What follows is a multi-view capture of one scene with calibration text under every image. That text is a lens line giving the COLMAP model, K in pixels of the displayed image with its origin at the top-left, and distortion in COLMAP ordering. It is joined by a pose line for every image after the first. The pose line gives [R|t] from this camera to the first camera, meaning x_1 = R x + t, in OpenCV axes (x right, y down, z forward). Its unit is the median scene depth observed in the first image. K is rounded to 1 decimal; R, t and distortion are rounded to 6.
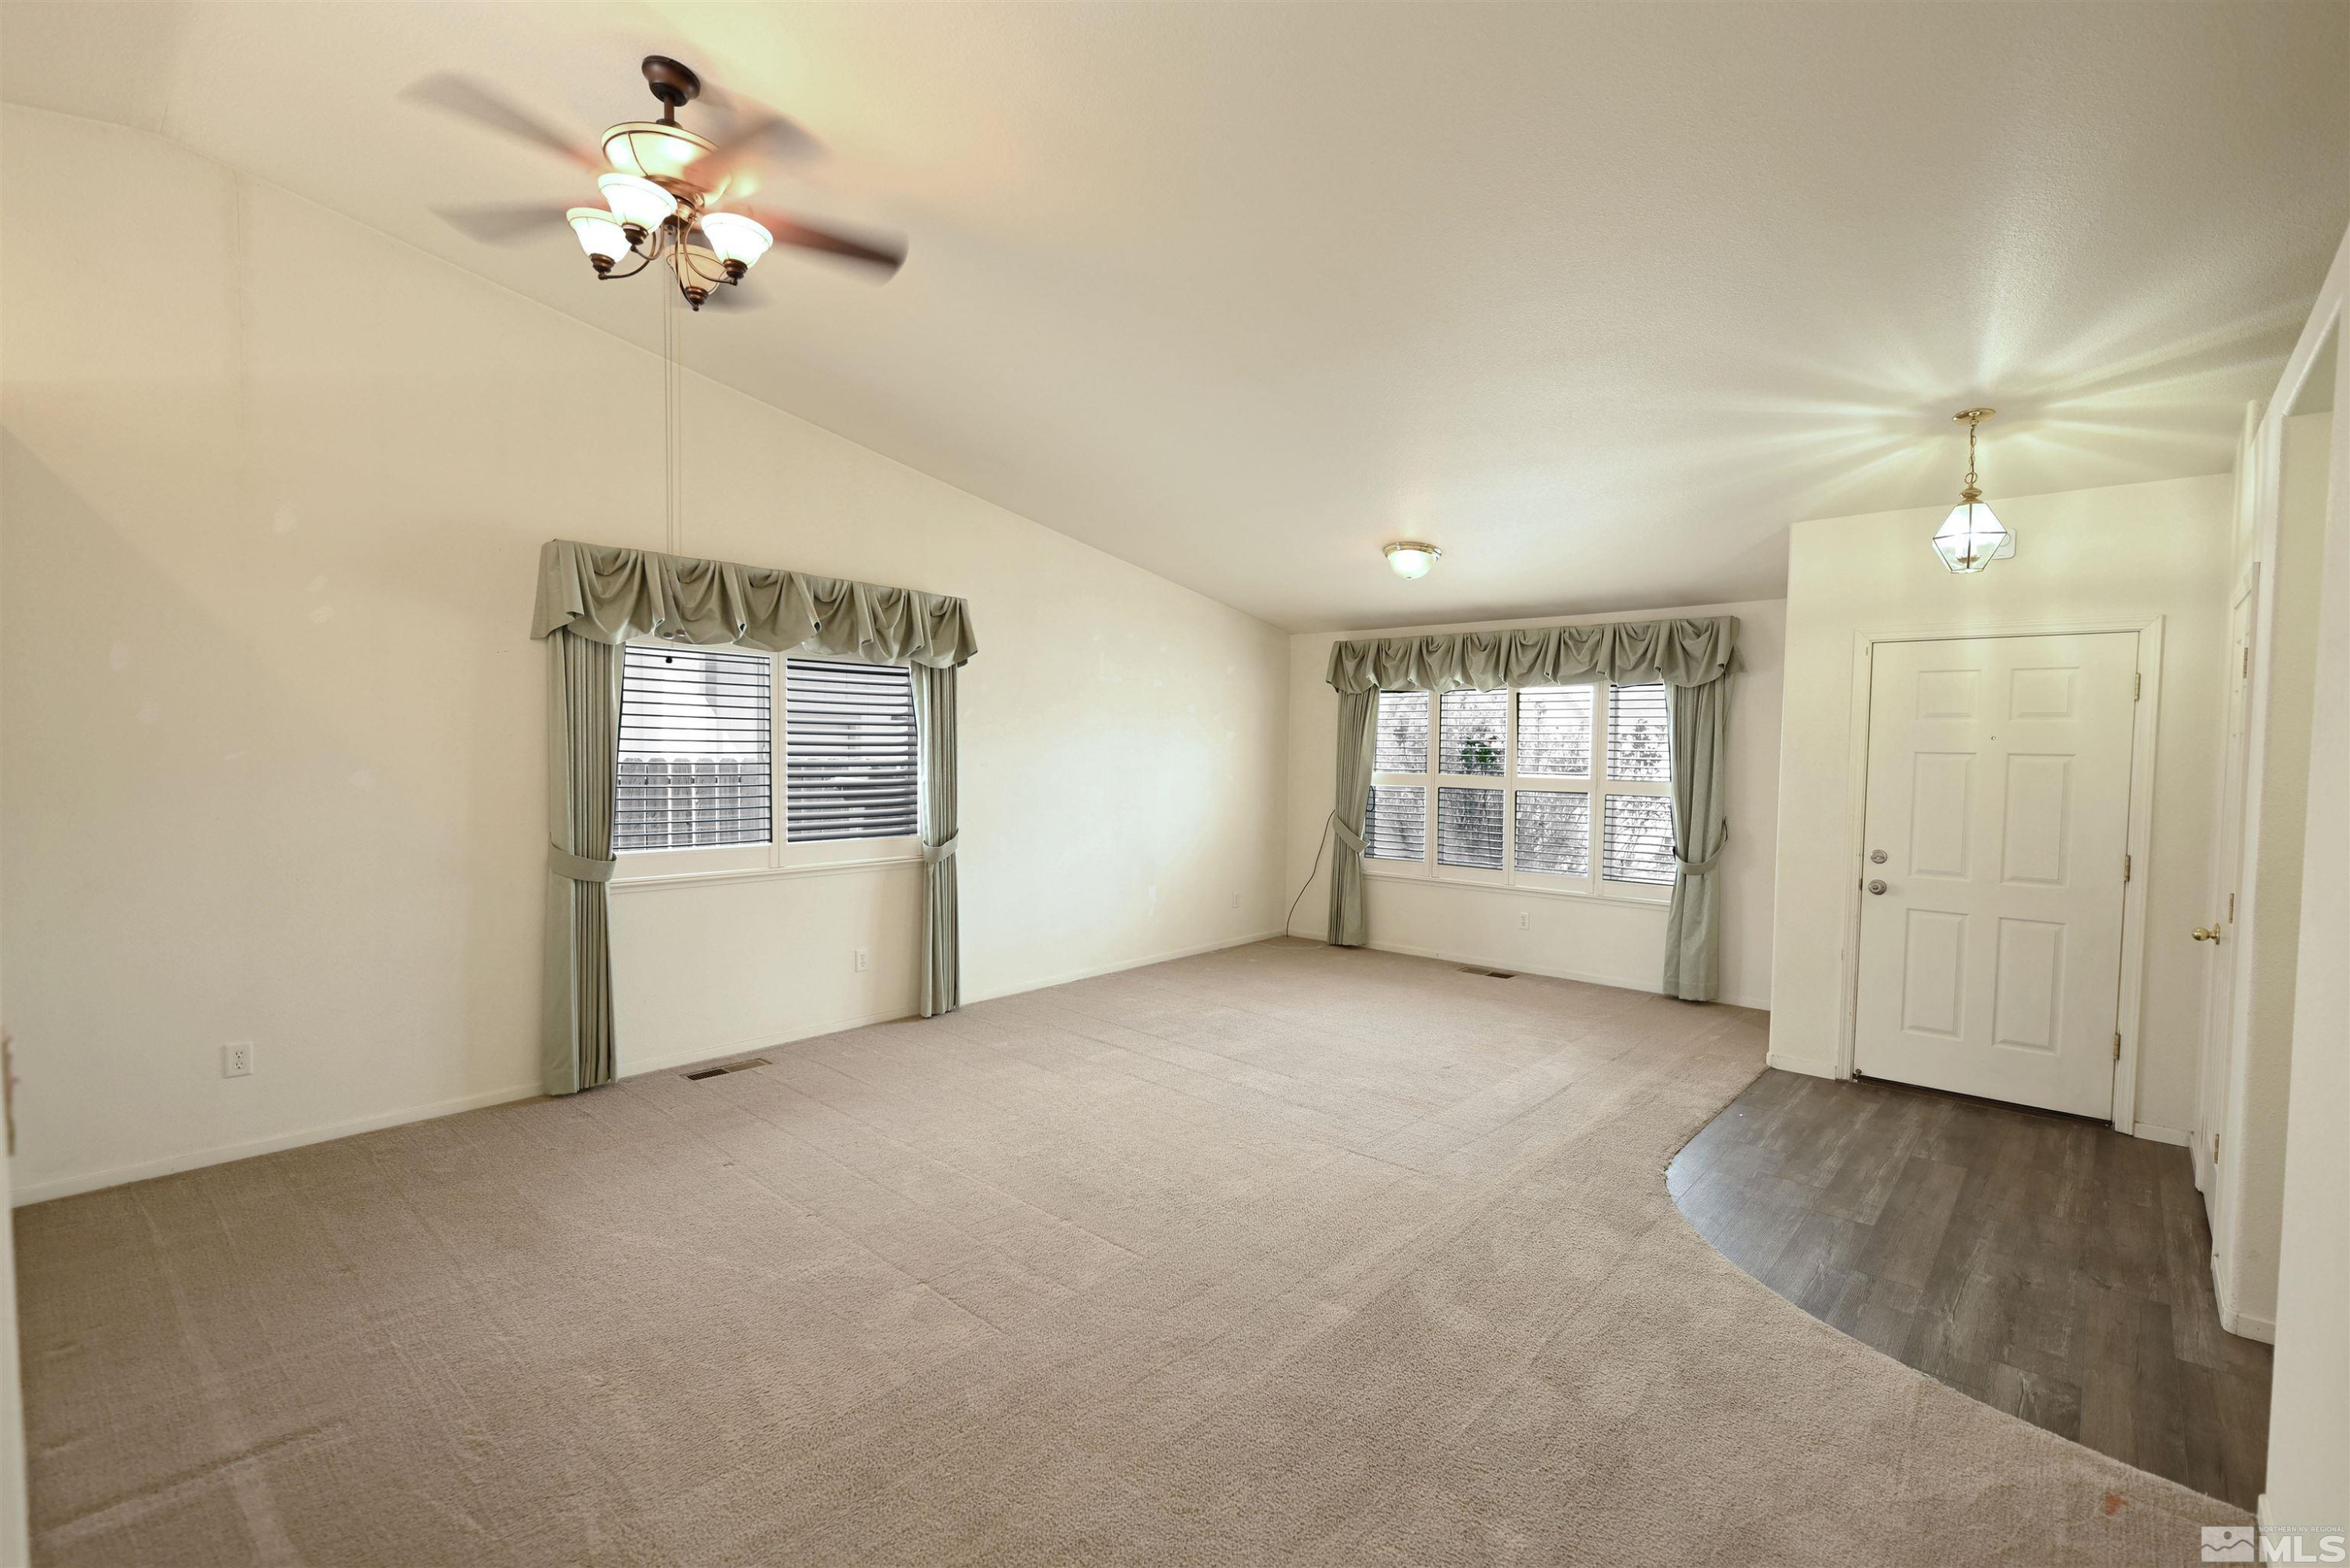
lens RADIAL K [[1058.9, 0, 1178.5], [0, 1058.9, 791.0], [0, 0, 1]] dist [0.007774, -0.006733]
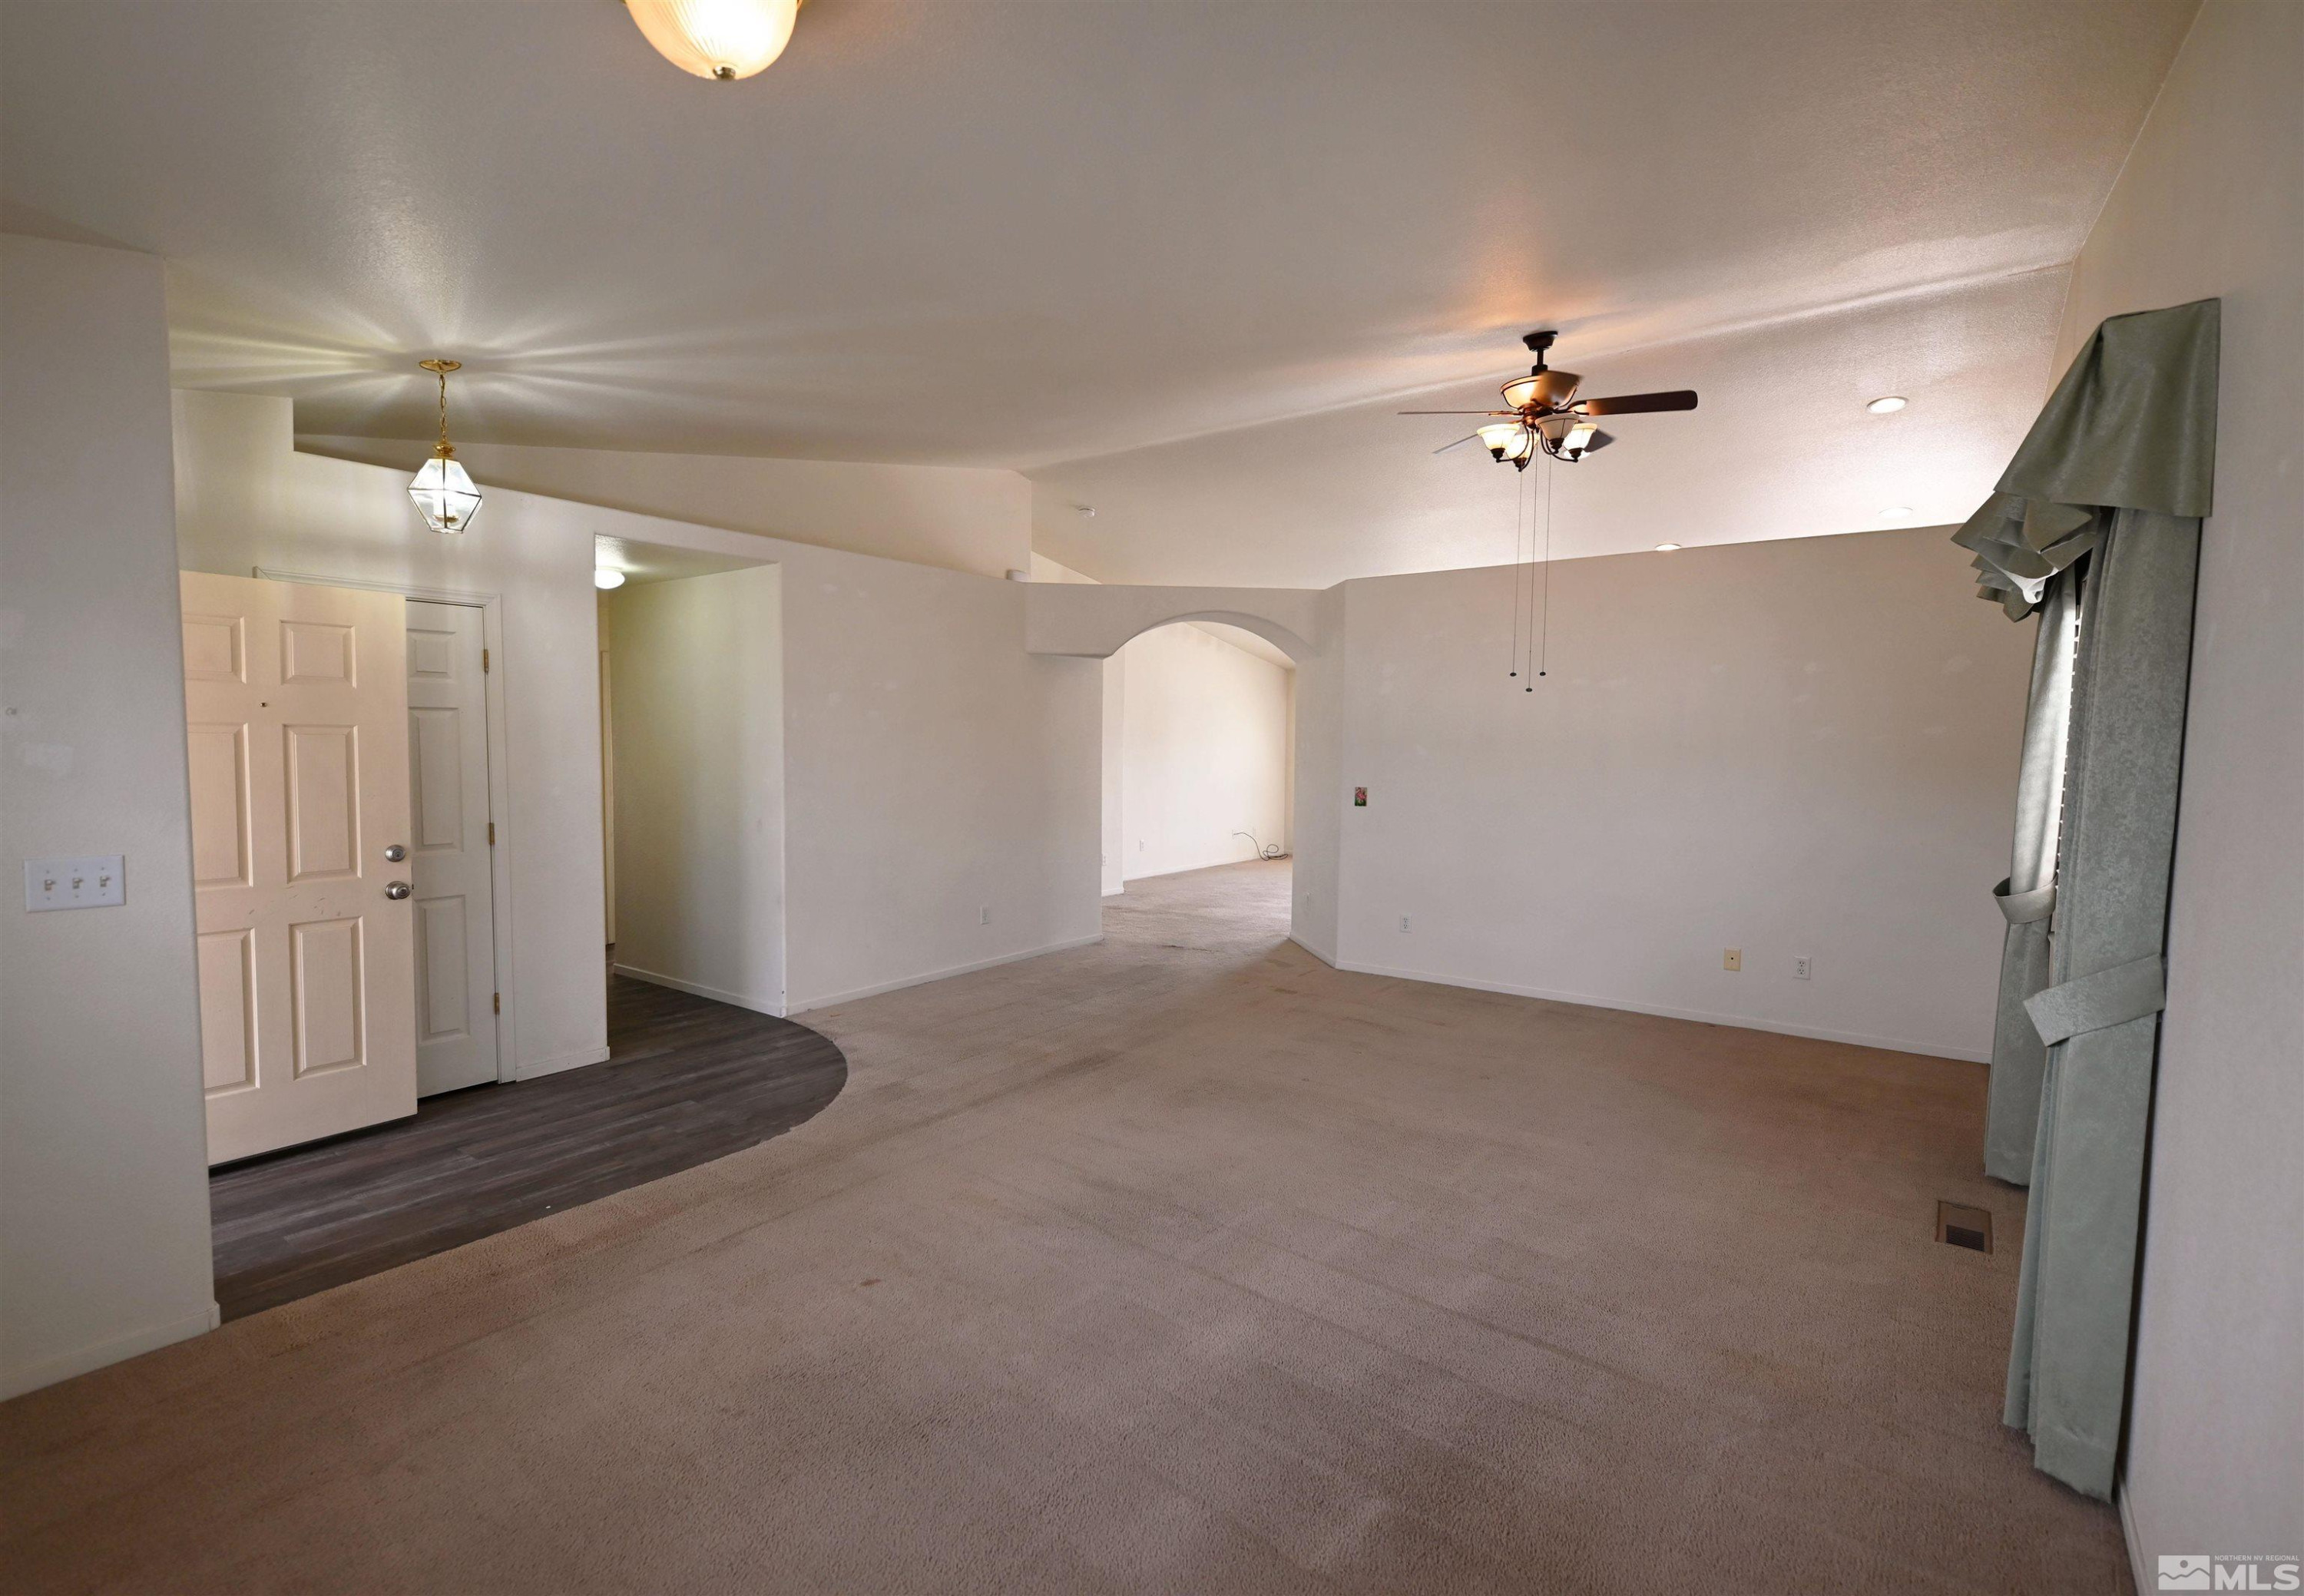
lens RADIAL K [[1044.6, 0, 1152.0], [0, 1044.6, 798.0], [0, 0, 1]] dist [0.000037, 0.000001]
pose [[-0.994887, -0.013645, -0.100064, 0.216839], [-0.023942, 0.994452, 0.102435, -0.084494], [0.098111, 0.104307, -0.989694, 2.088752]]
